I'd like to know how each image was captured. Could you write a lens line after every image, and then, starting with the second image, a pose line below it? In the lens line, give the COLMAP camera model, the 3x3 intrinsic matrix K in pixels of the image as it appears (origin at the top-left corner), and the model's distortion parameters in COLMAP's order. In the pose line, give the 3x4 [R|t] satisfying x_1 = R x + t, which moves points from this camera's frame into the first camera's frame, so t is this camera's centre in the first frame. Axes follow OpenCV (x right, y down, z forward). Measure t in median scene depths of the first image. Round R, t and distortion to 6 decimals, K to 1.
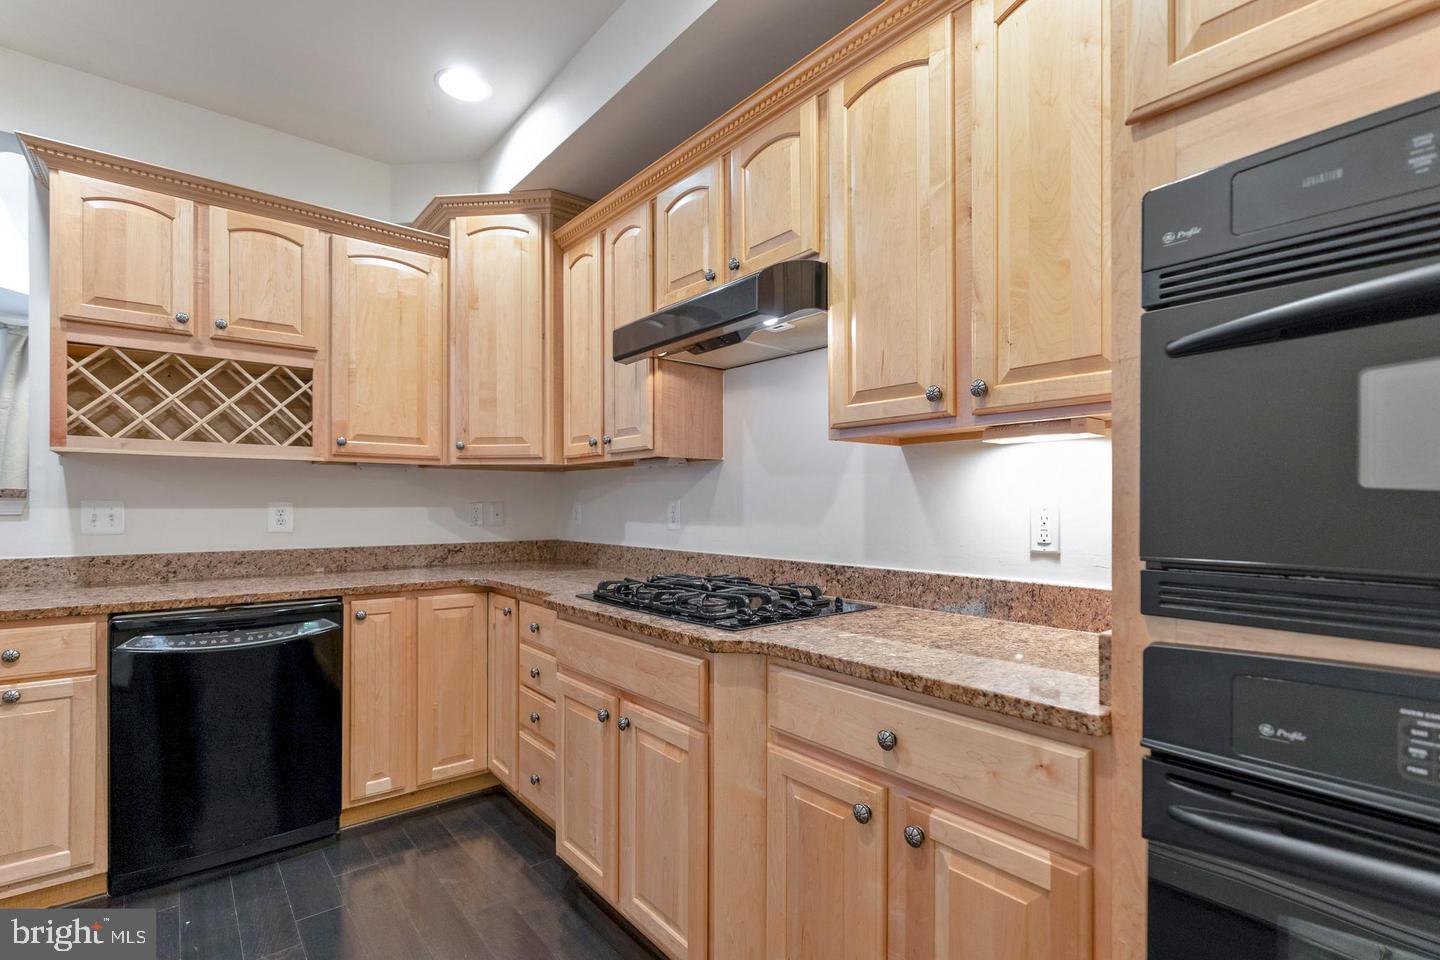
lens RADIAL K [[663.8, 0, 712.8], [0, 663.8, 505.4], [0, 0, 1]] dist [-0.004758, 0.001042]
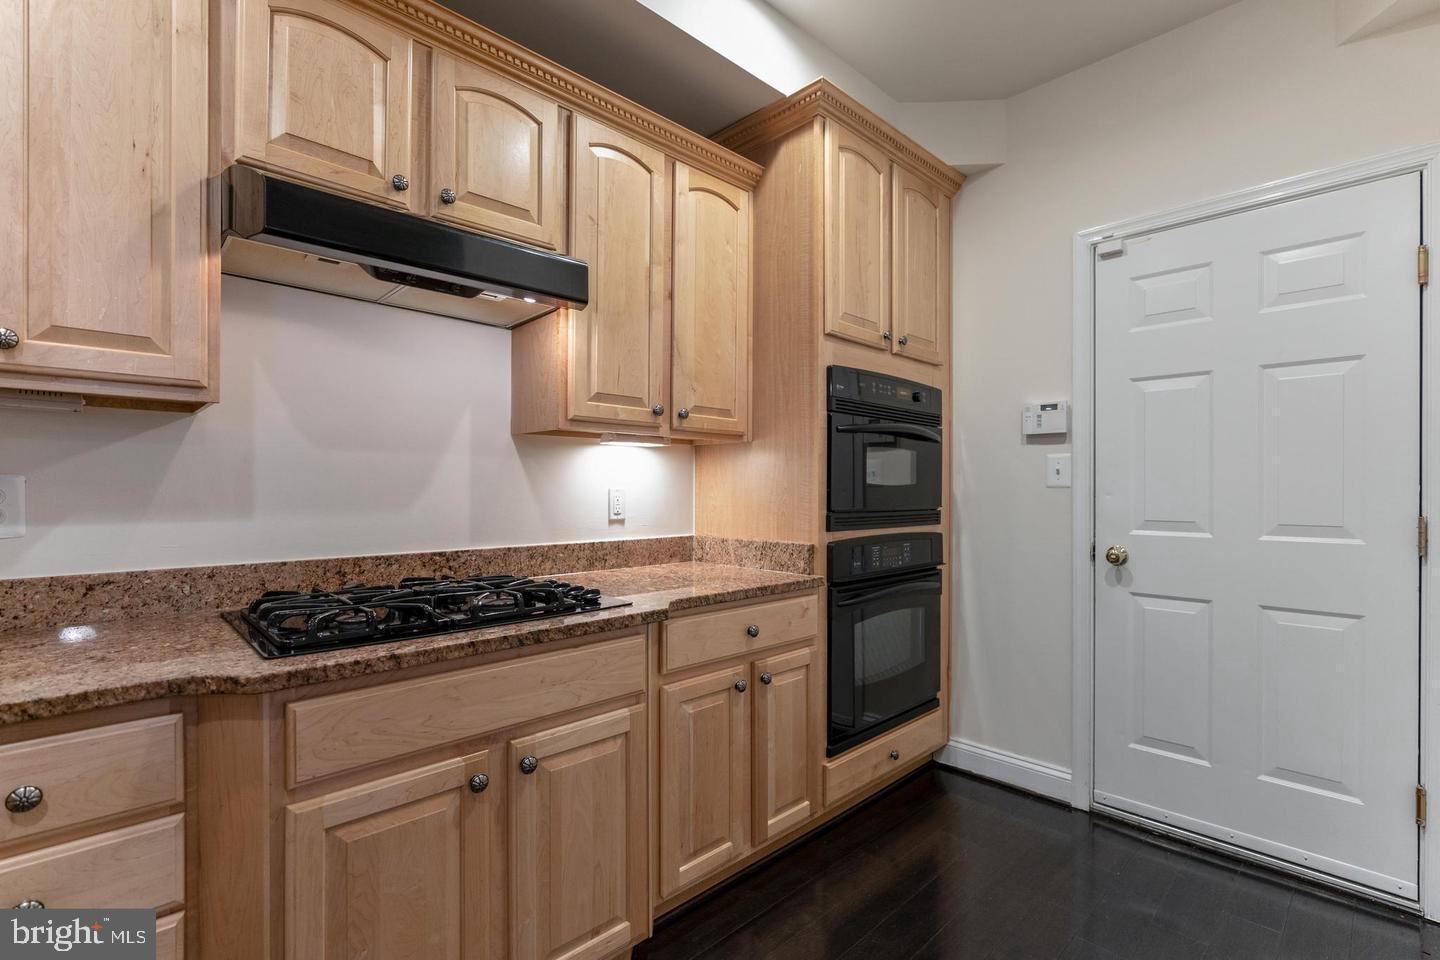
lens RADIAL K [[663.8, 0, 716.6], [0, 663.8, 485.0], [0, 0, 1]] dist [-0.004758, 0.001042]
pose [[-0.081999, 0.002604, 0.996629, -1.244878], [-0.001998, 0.999994, -0.002777, -0.003671], [-0.996630, -0.002219, -0.081994, 1.113618]]
